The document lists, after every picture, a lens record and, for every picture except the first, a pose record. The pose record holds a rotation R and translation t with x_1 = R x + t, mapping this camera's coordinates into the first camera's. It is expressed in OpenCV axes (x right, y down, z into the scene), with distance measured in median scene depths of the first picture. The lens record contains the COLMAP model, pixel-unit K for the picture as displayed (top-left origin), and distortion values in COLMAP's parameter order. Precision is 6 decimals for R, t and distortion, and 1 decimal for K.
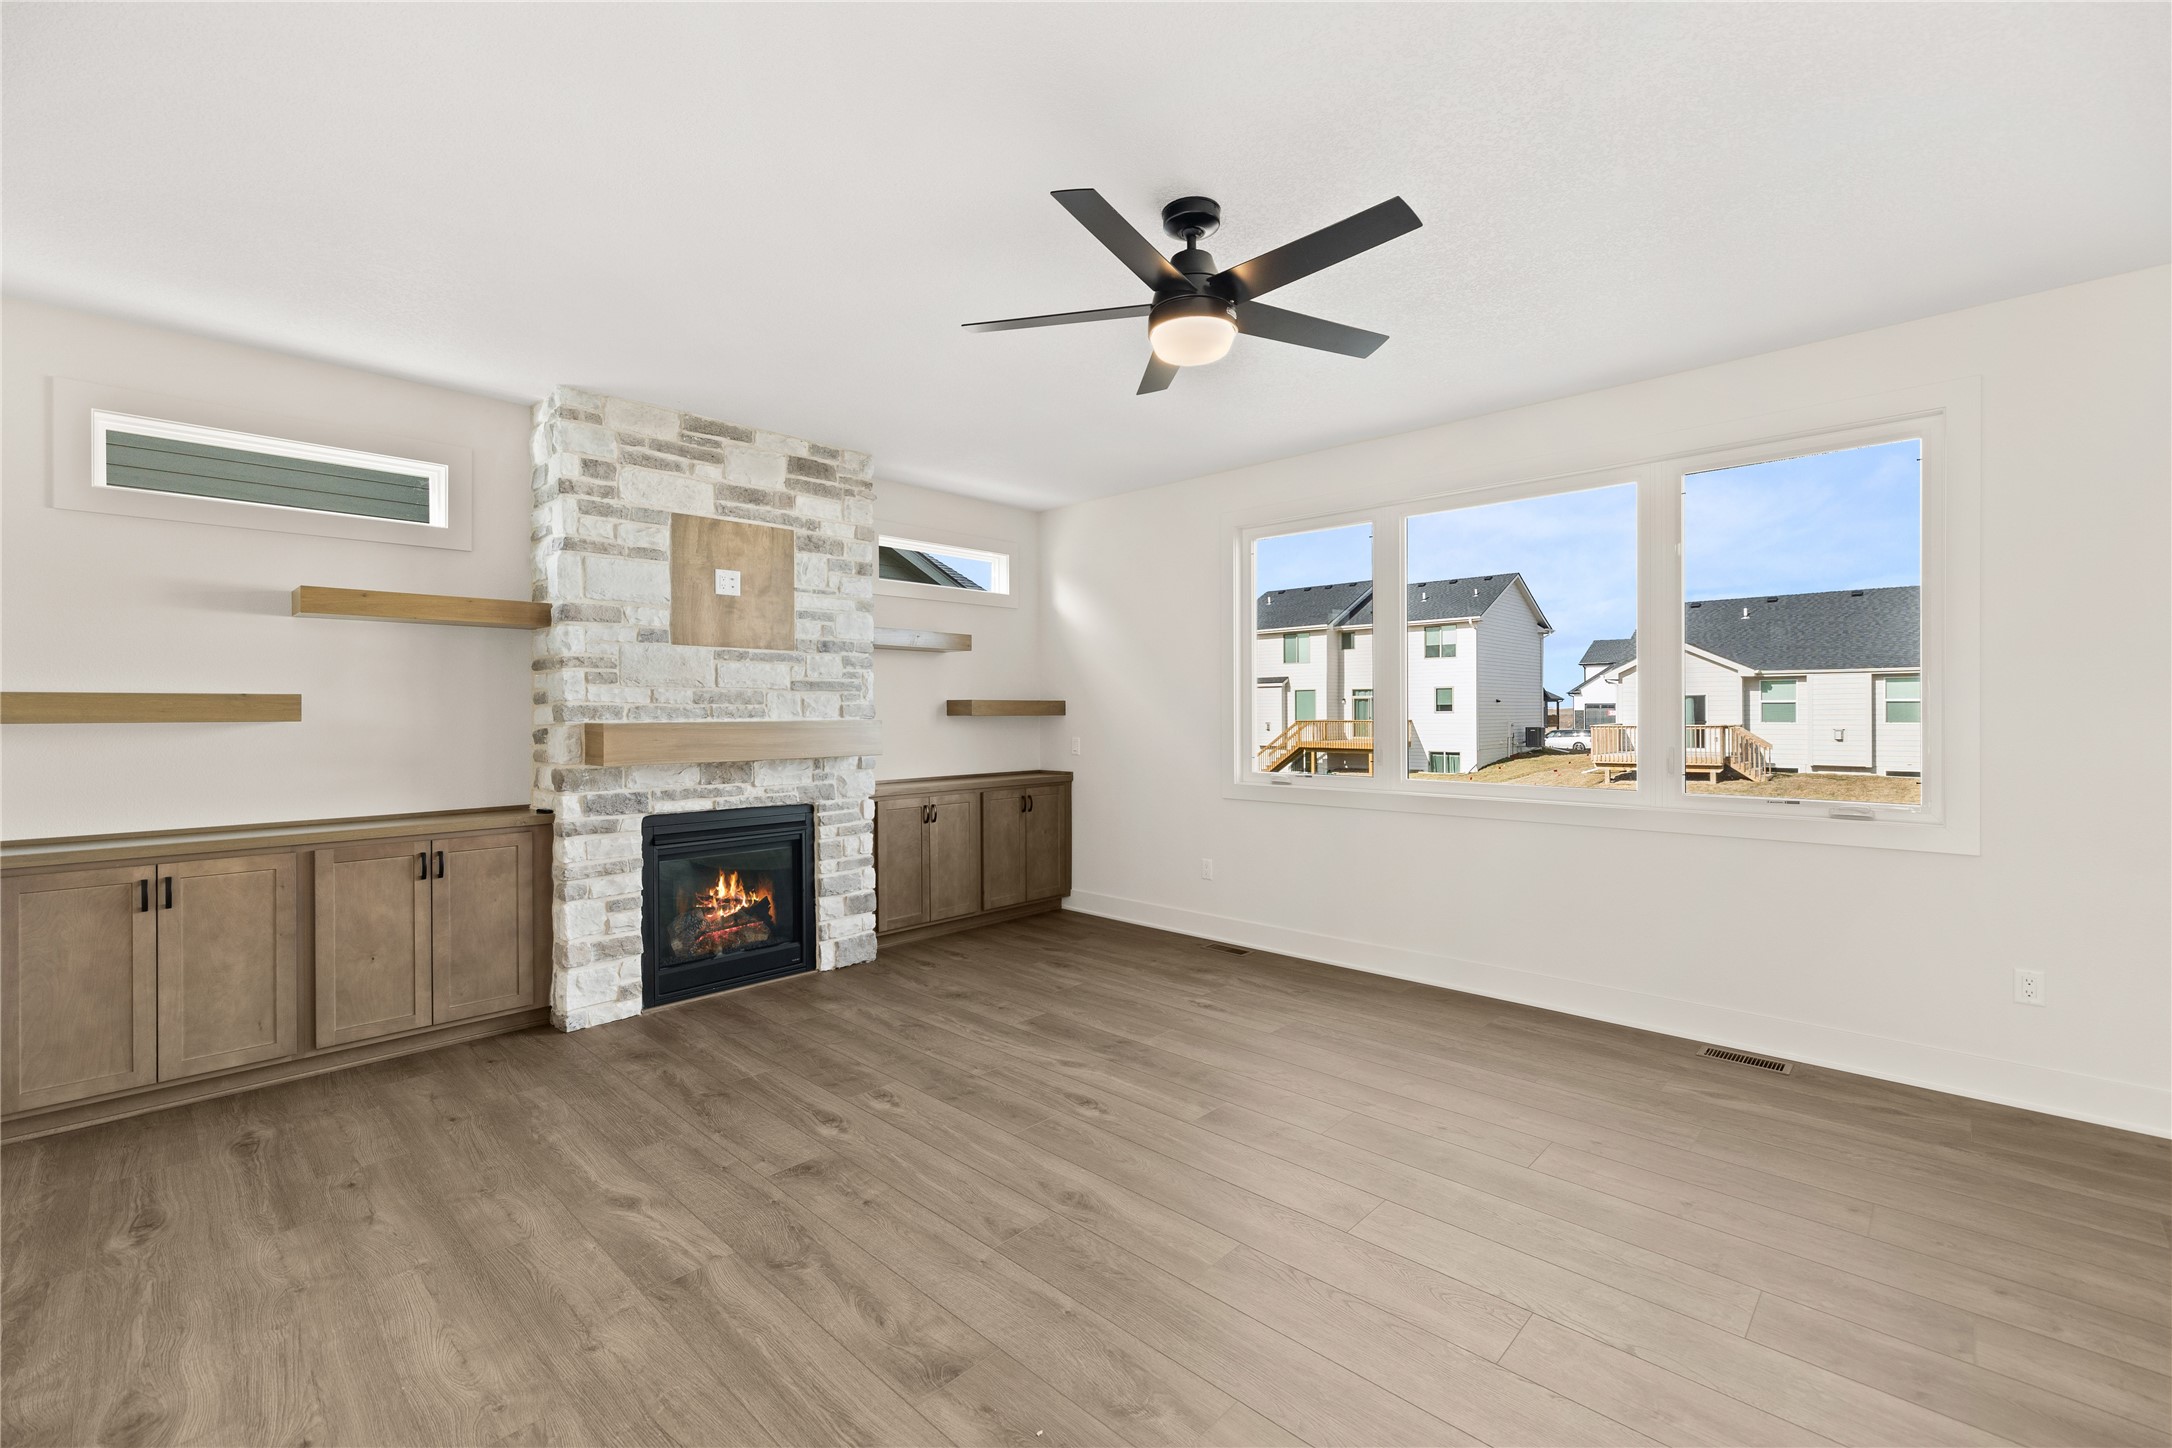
lens RADIAL K [[924.4, 0, 1076.7], [0, 924.4, 718.0], [0, 0, 1]] dist [0.004722, -0.000158]
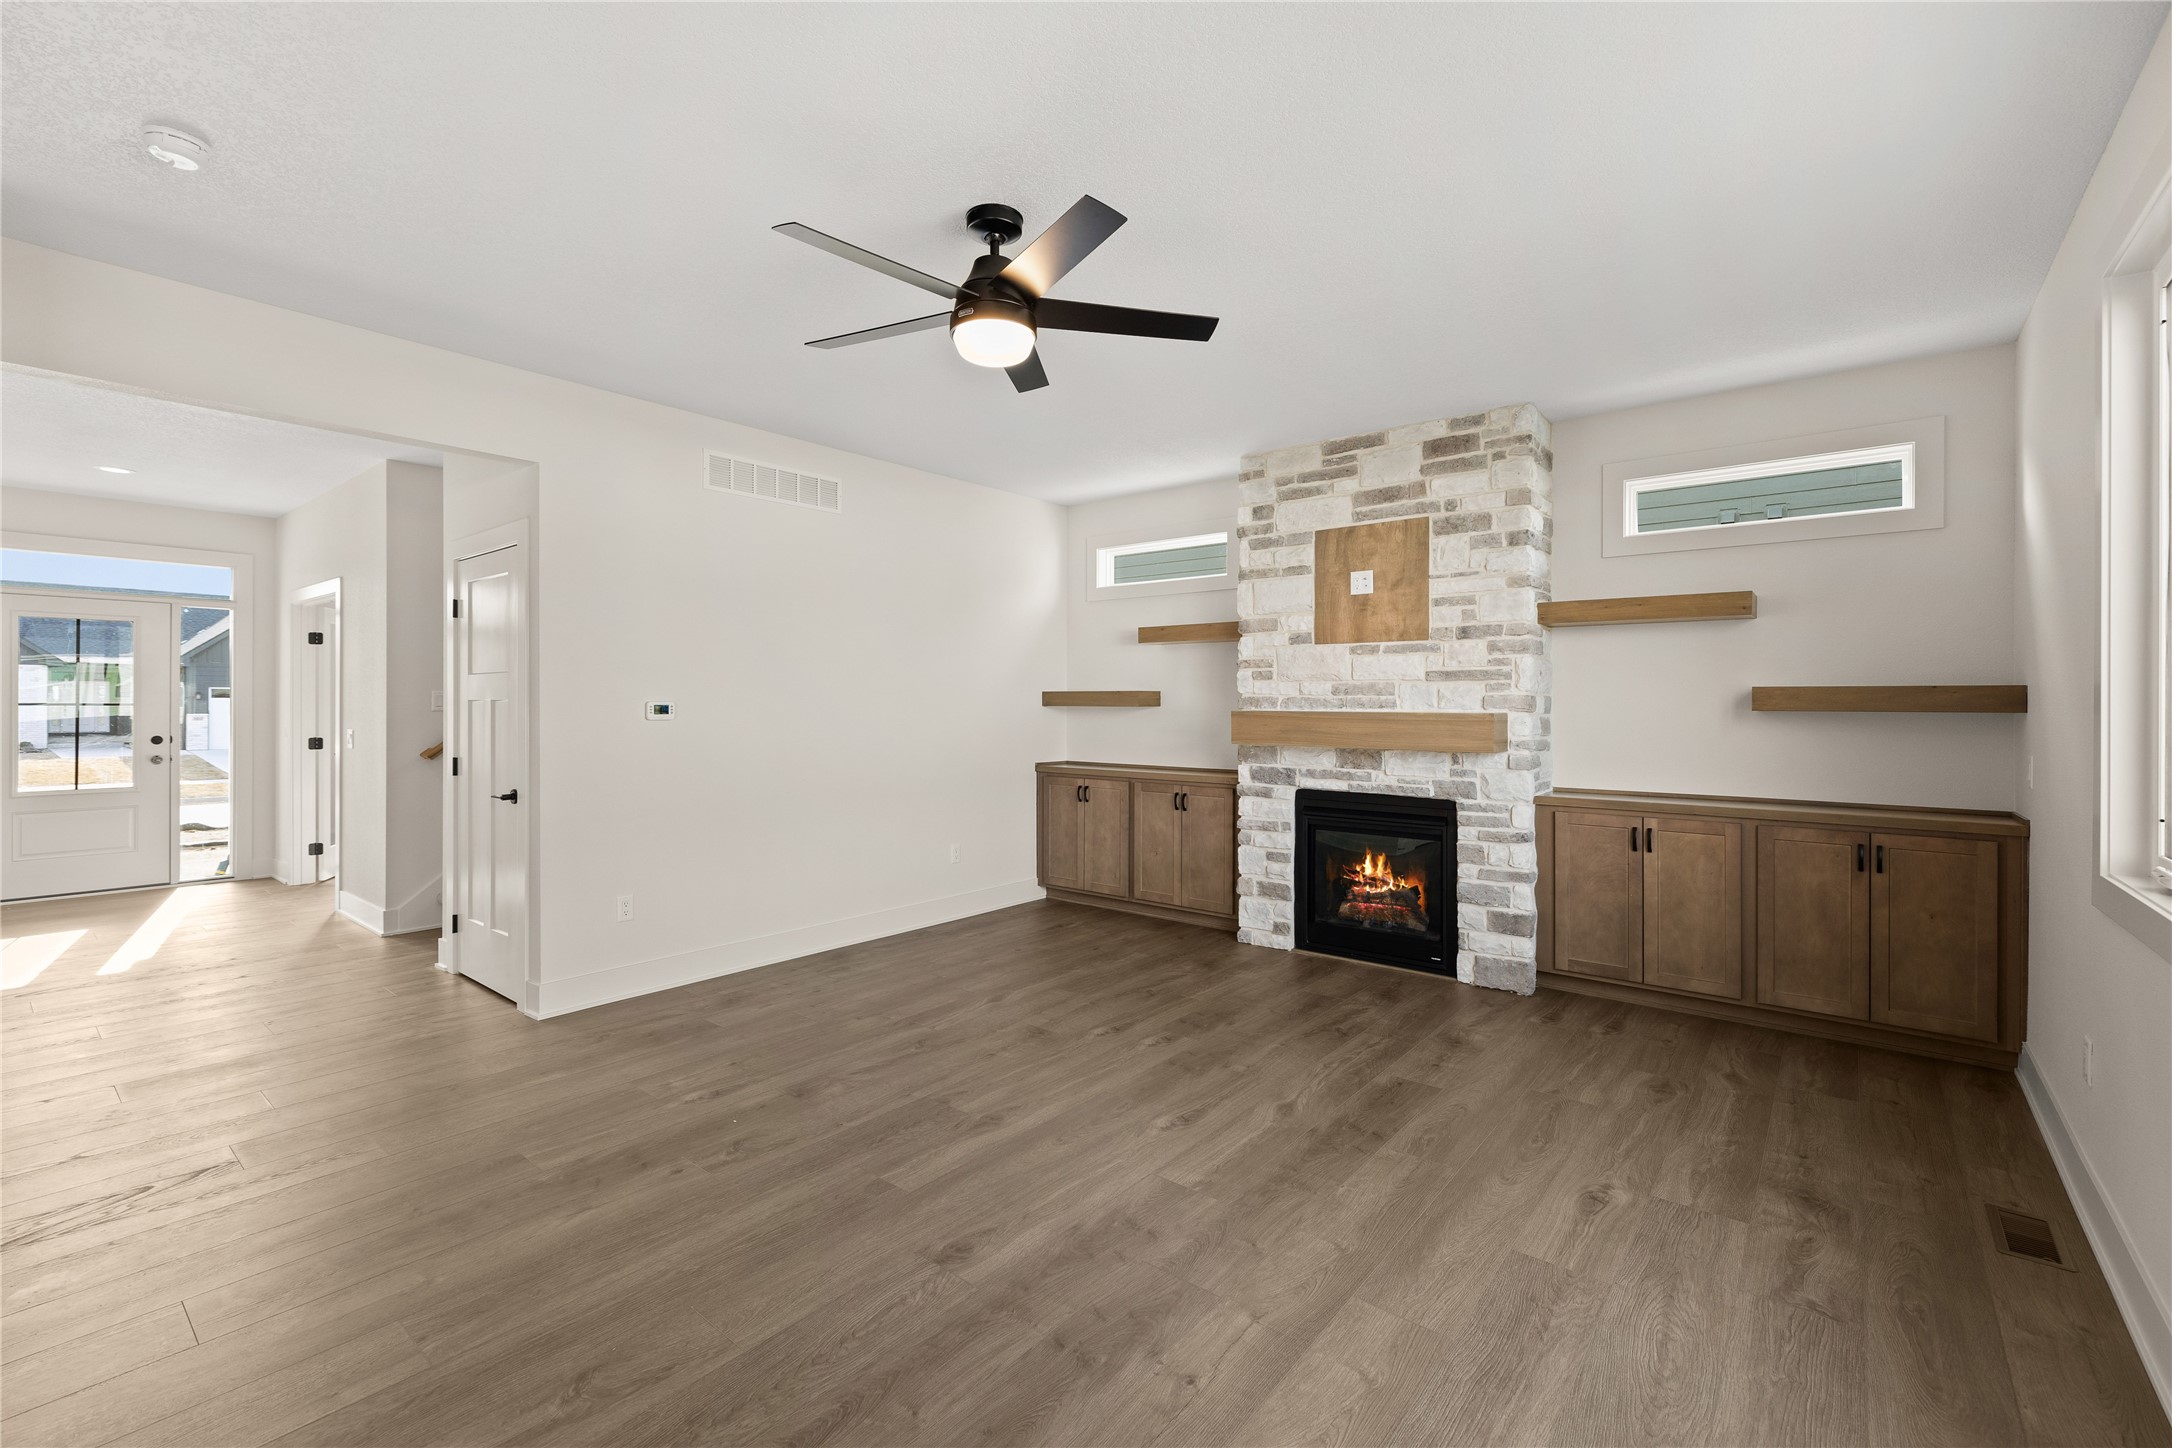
lens RADIAL K [[924.4, 0, 1077.5], [0, 924.4, 707.5], [0, 0, 1]] dist [0.004722, -0.000158]
pose [[0.080292, 0.009922, -0.996722, 0.715286], [-0.011150, 0.999897, 0.009055, -0.007270], [0.996709, 0.010386, 0.080394, 0.621943]]
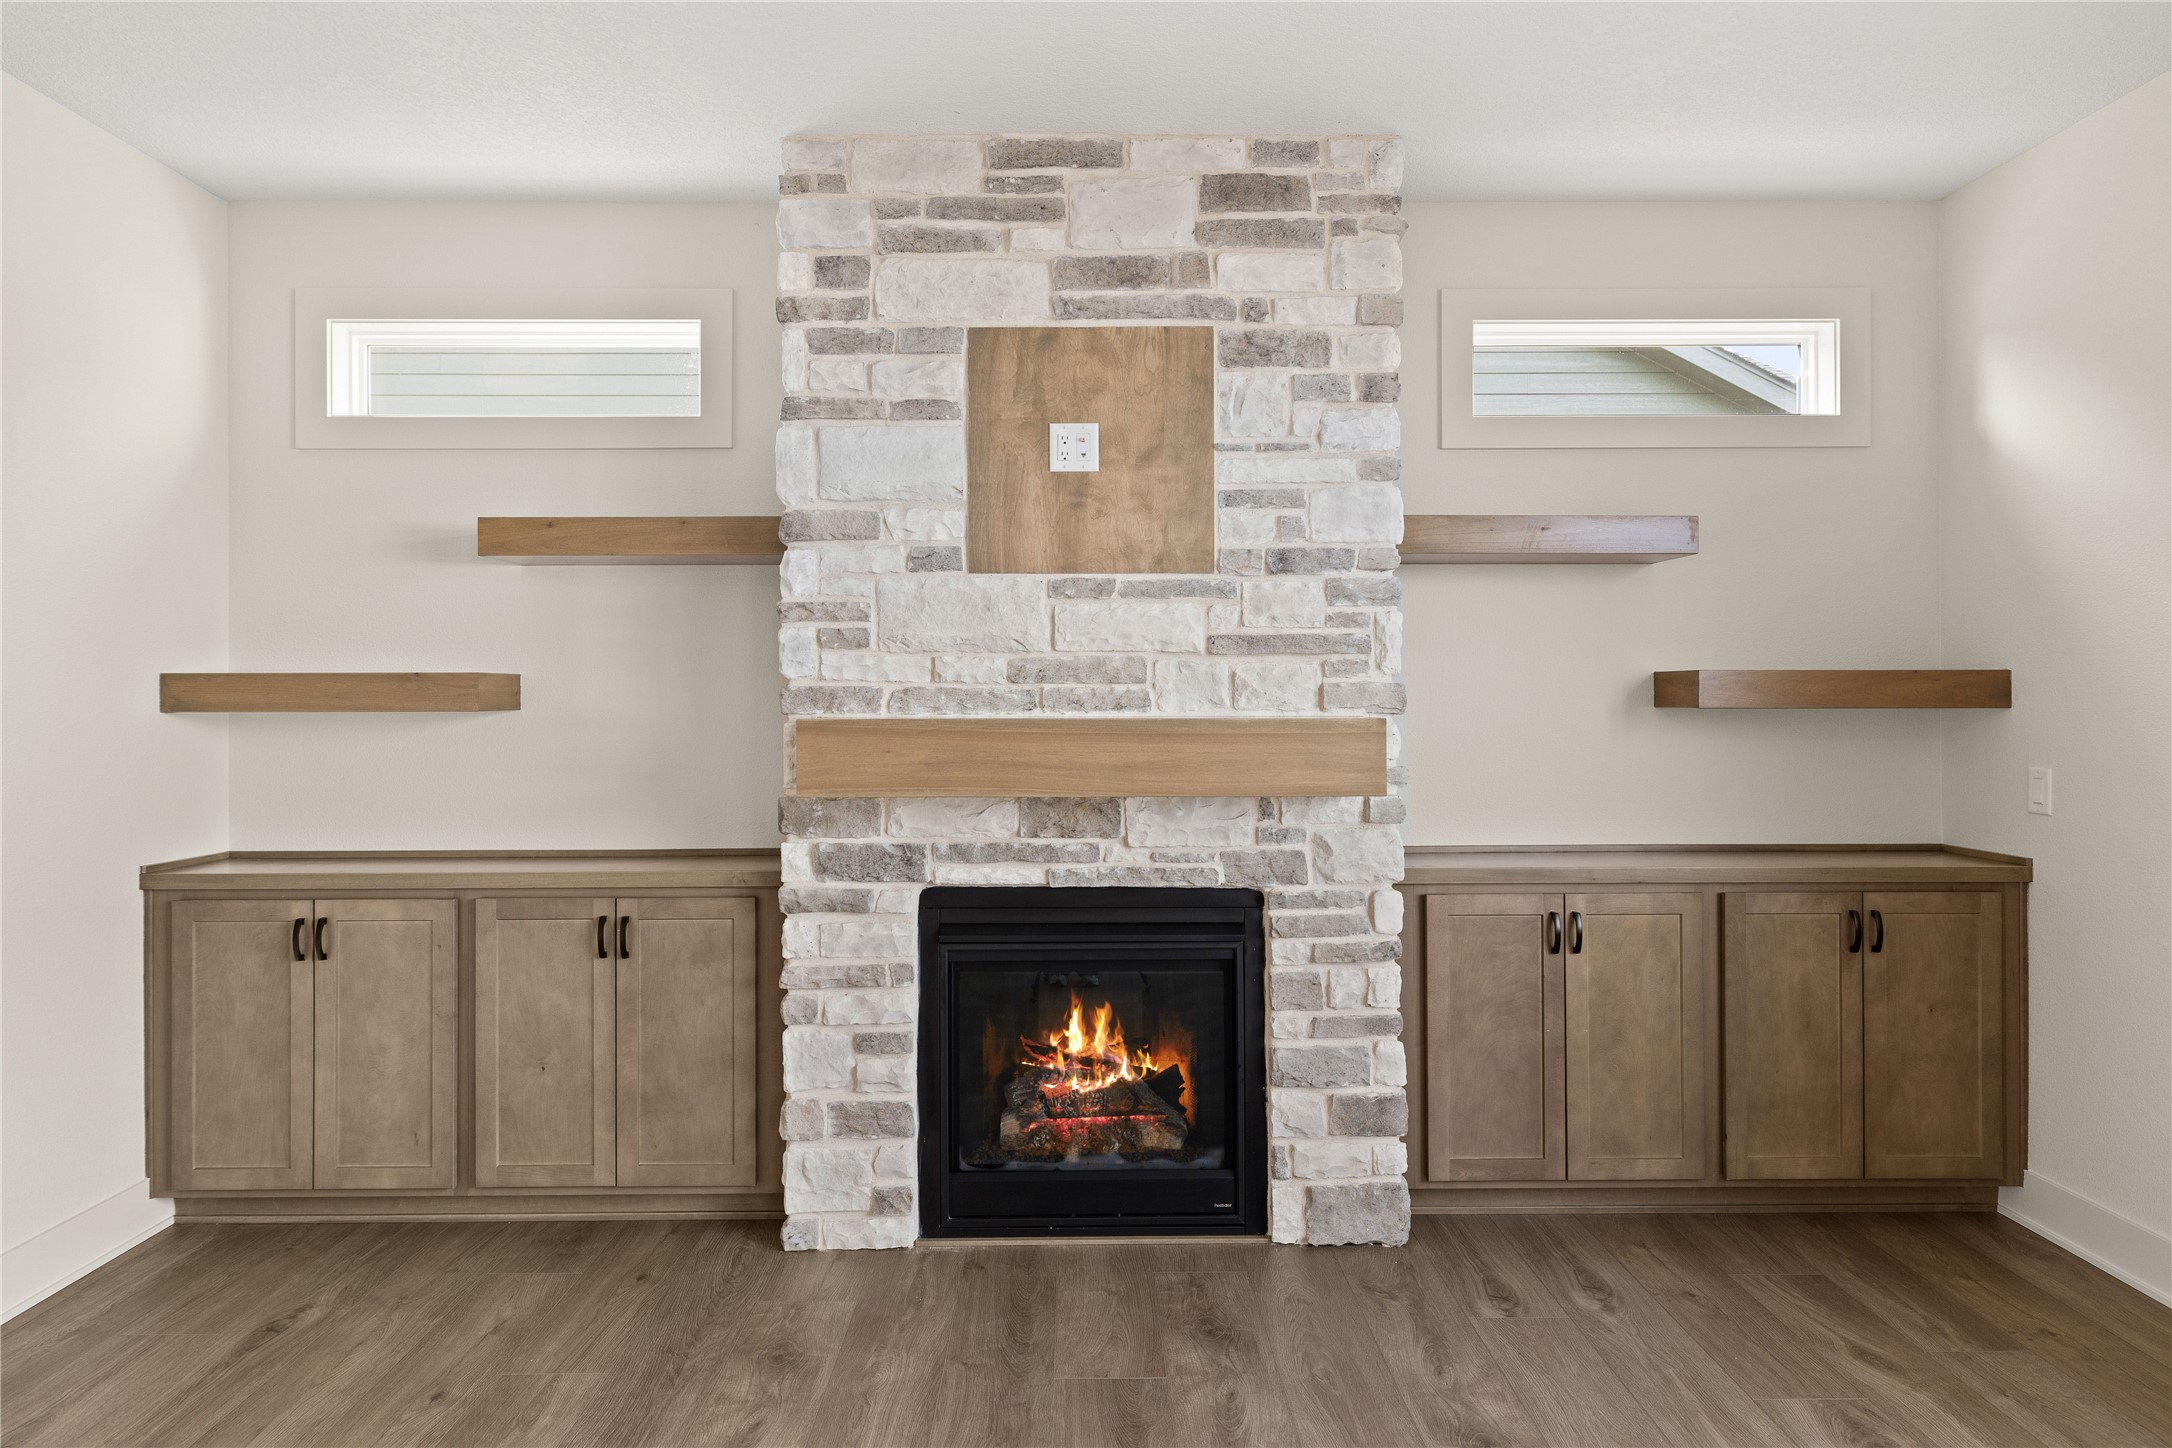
lens RADIAL K [[1252.3, 0, 1078.0], [0, 1252.3, 698.1], [0, 0, 1]] dist [0.006569, -0.003759]
pose [[0.702430, 0.001737, -0.711751, 0.129123], [-0.005735, 0.999978, -0.003219, -0.004884], [0.711730, 0.006343, 0.702425, 0.544949]]
